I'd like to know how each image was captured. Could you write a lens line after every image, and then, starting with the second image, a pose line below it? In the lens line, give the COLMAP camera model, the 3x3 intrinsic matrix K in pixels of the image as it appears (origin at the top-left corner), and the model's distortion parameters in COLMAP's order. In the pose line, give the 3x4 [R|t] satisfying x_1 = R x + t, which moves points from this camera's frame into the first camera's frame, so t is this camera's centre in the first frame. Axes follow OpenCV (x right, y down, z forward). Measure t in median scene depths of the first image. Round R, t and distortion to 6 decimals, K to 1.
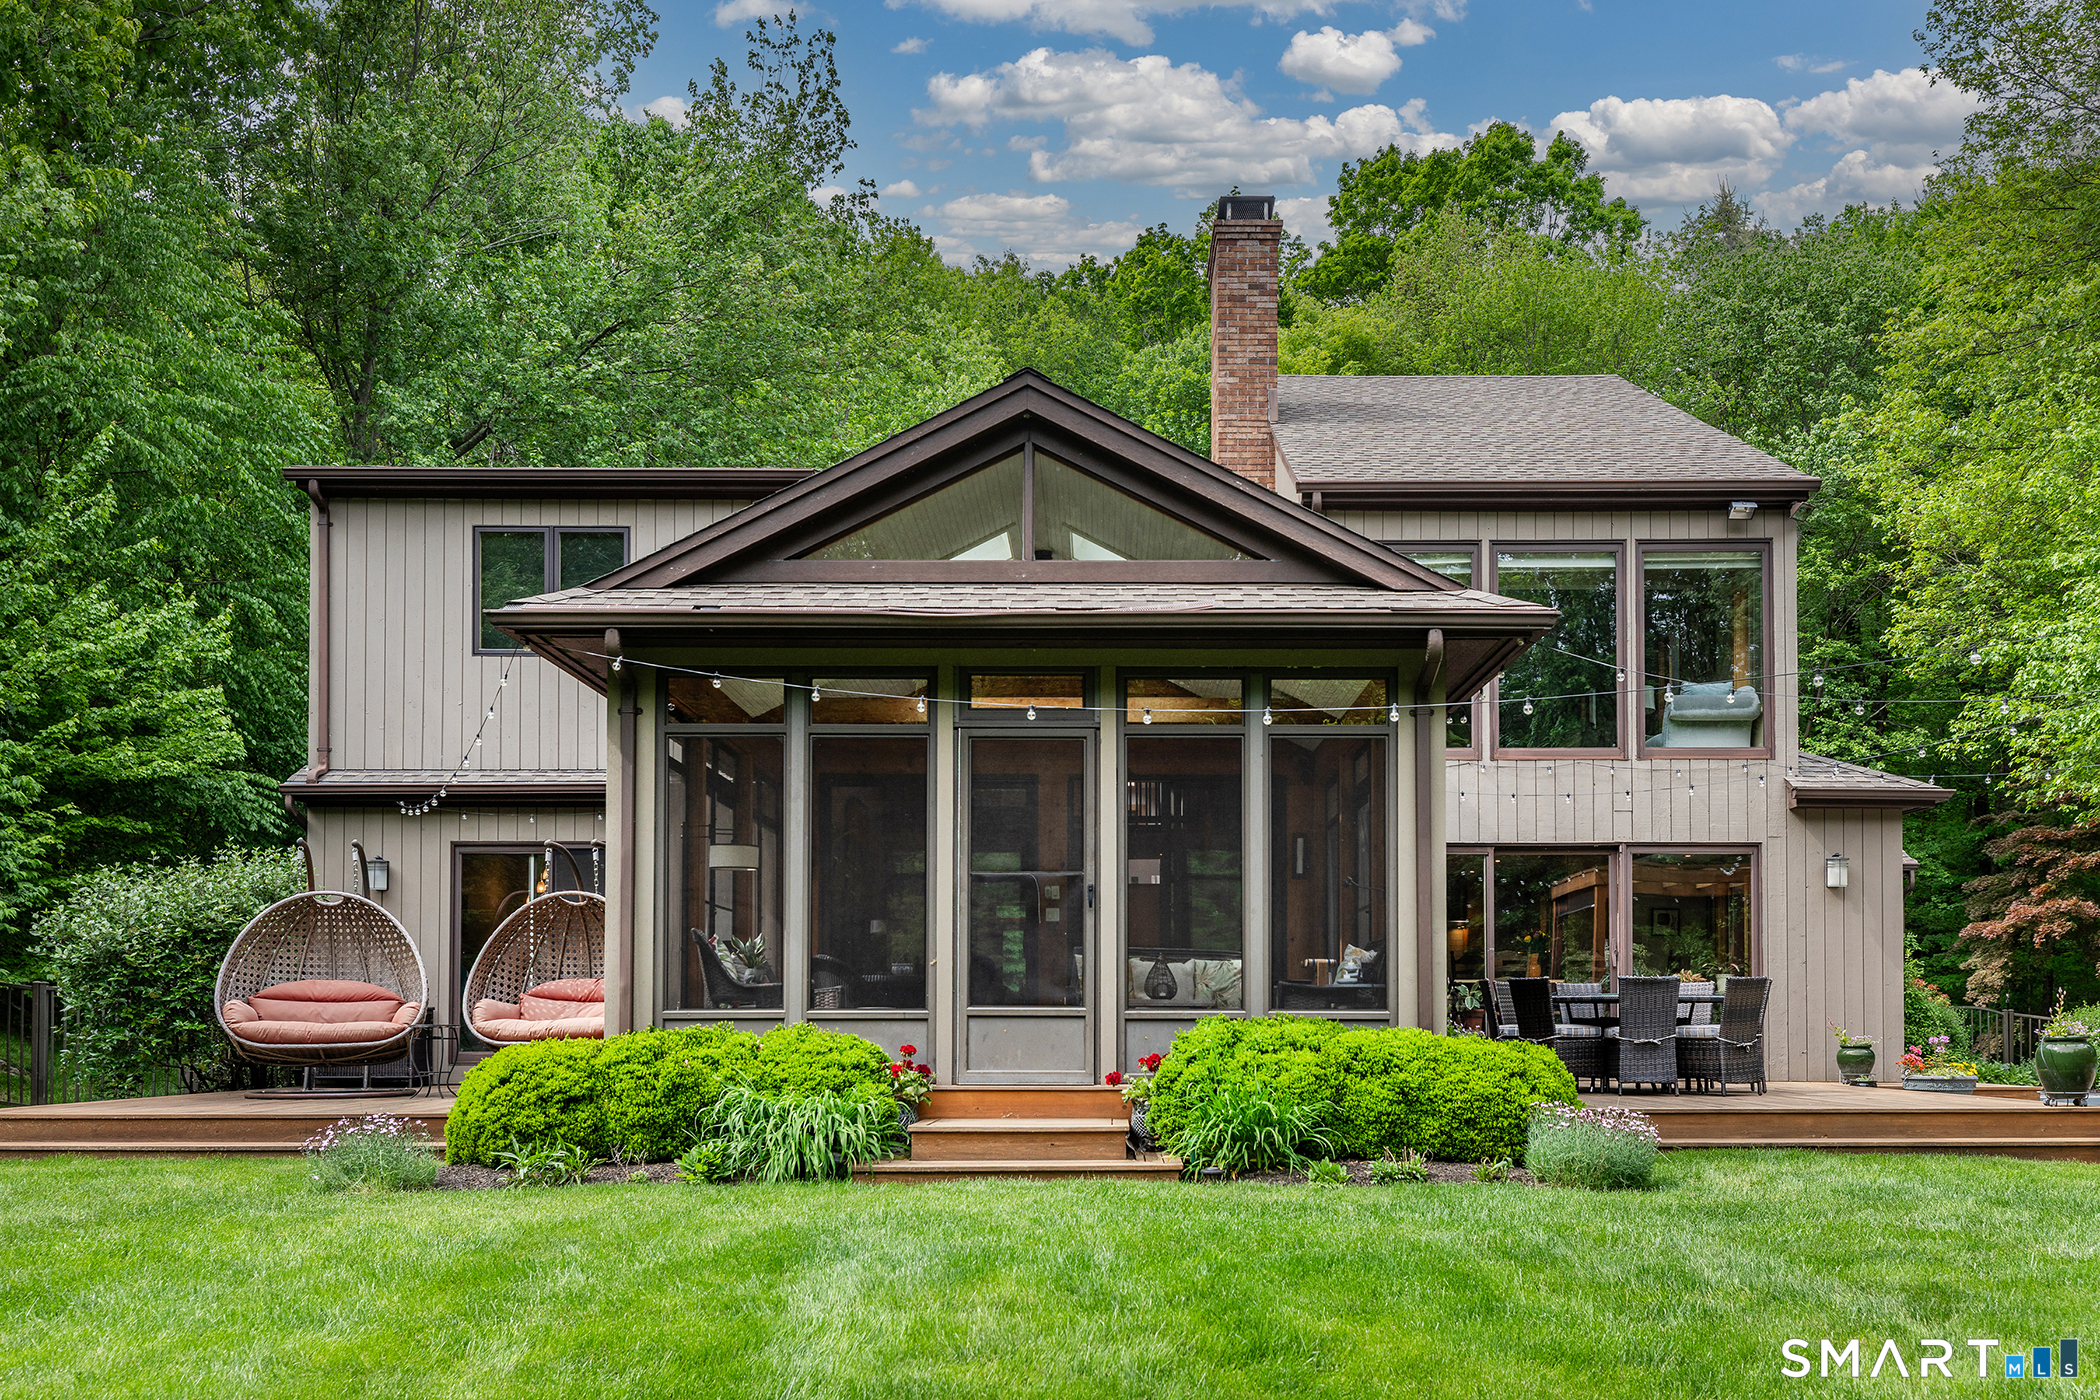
lens RADIAL K [[1875.0, 0, 1050.0], [0, 1875.0, 700.0], [0, 0, 1]] dist [-0.004930, -0.004315]
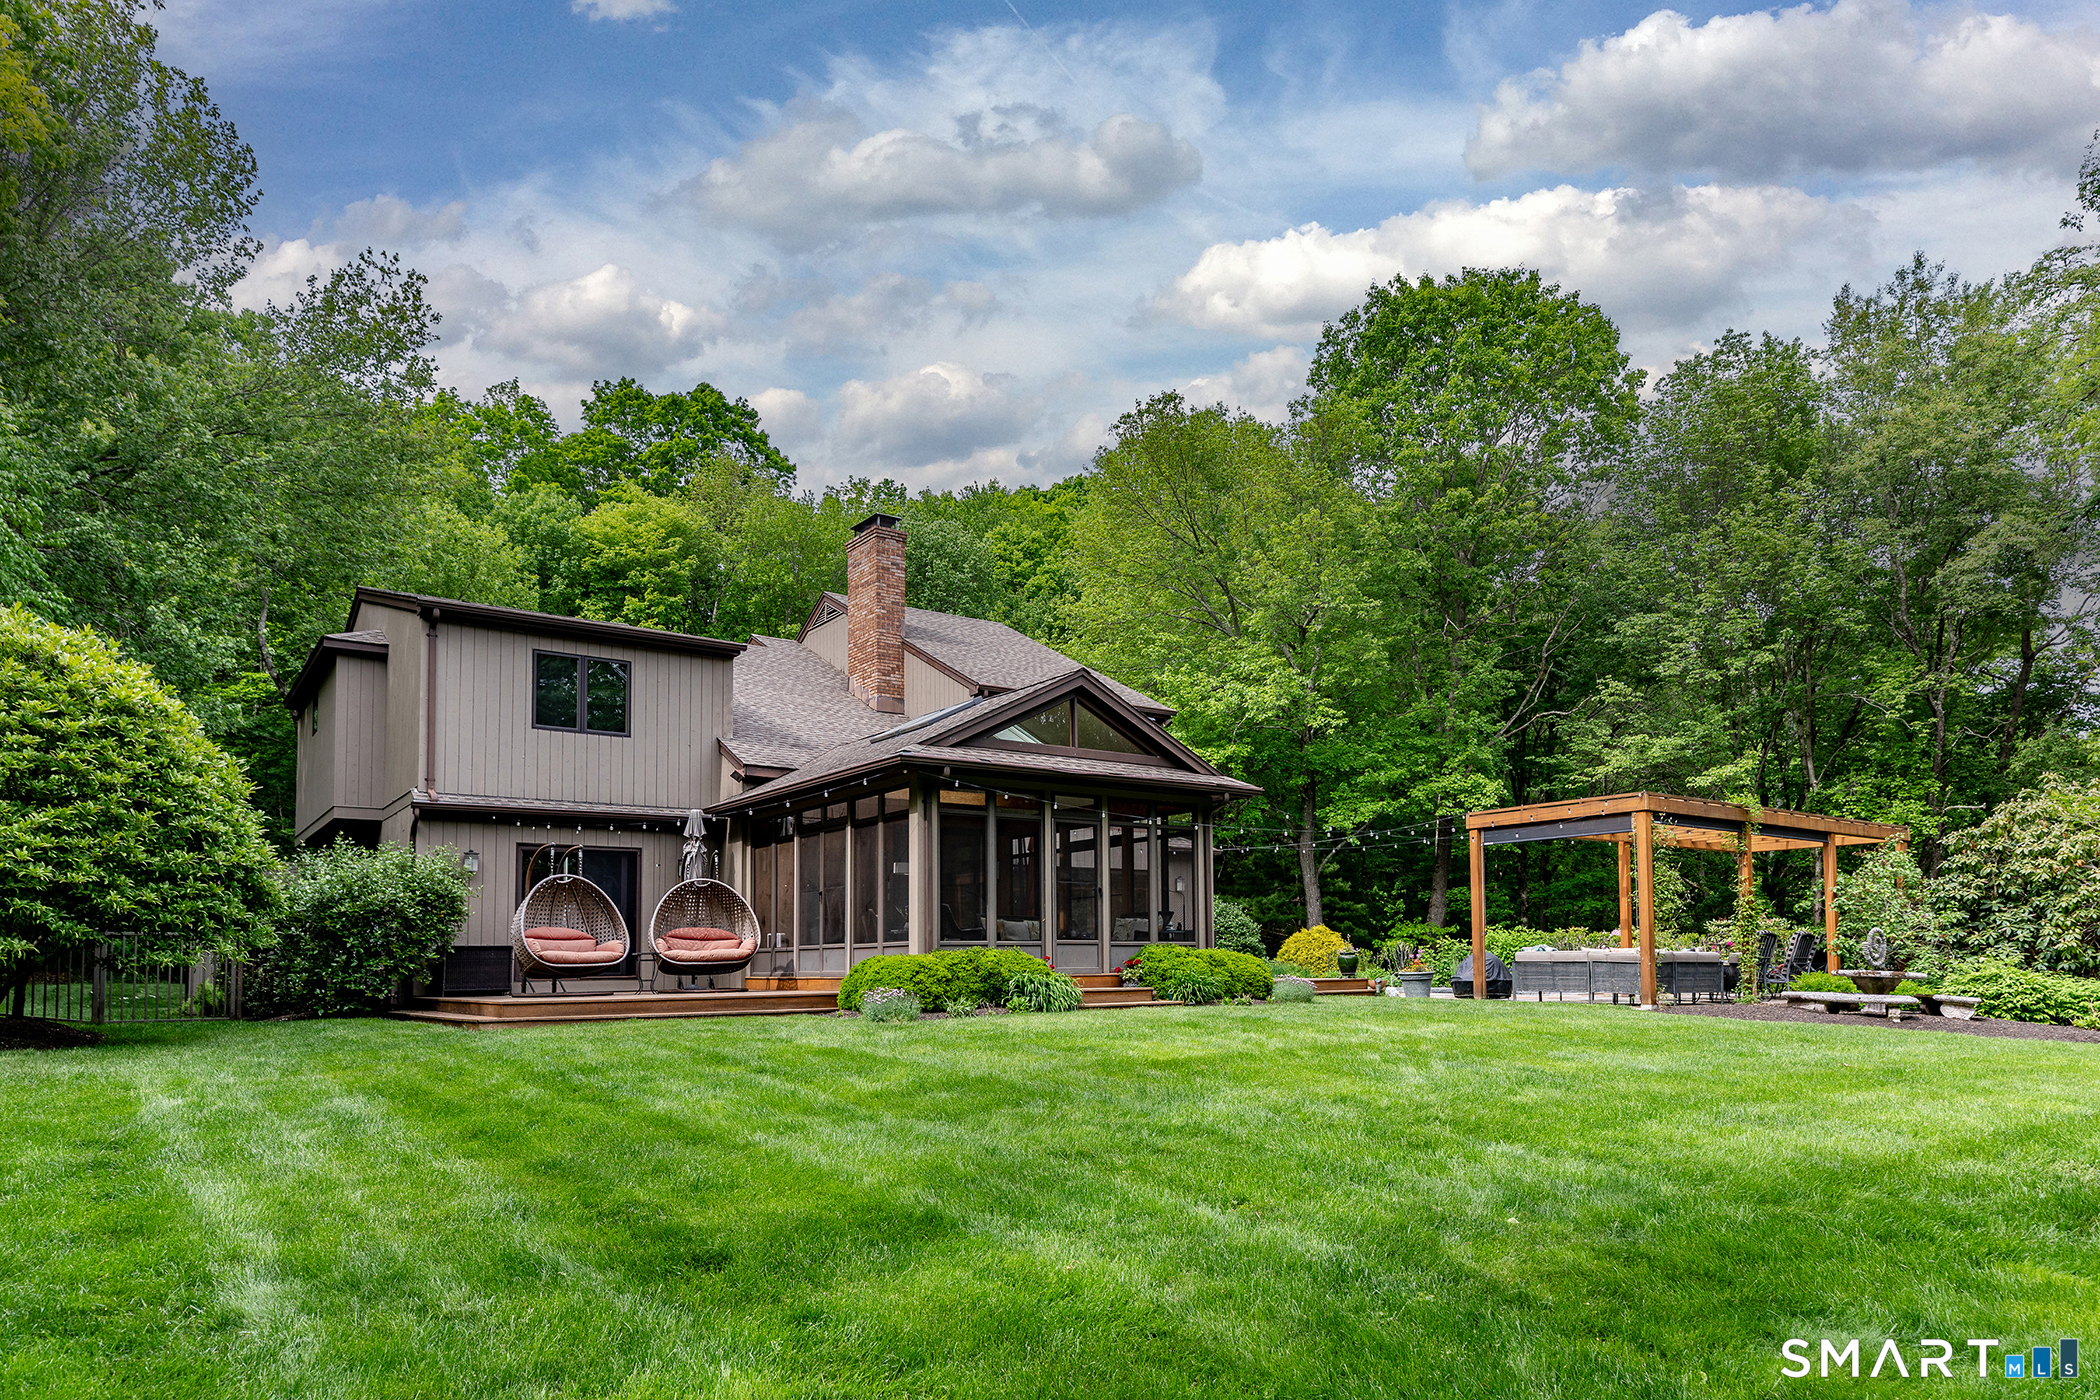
lens RADIAL K [[1273.2, 0, 1050.0], [0, 1273.2, 700.0], [0, 0, 1]] dist [0.020989, 0.000329]
pose [[0.811211, 0.108907, 0.574523, -0.975099], [-0.089049, 0.994052, -0.062699, -0.031920], [-0.577934, -0.000299, 0.816084, -0.289031]]
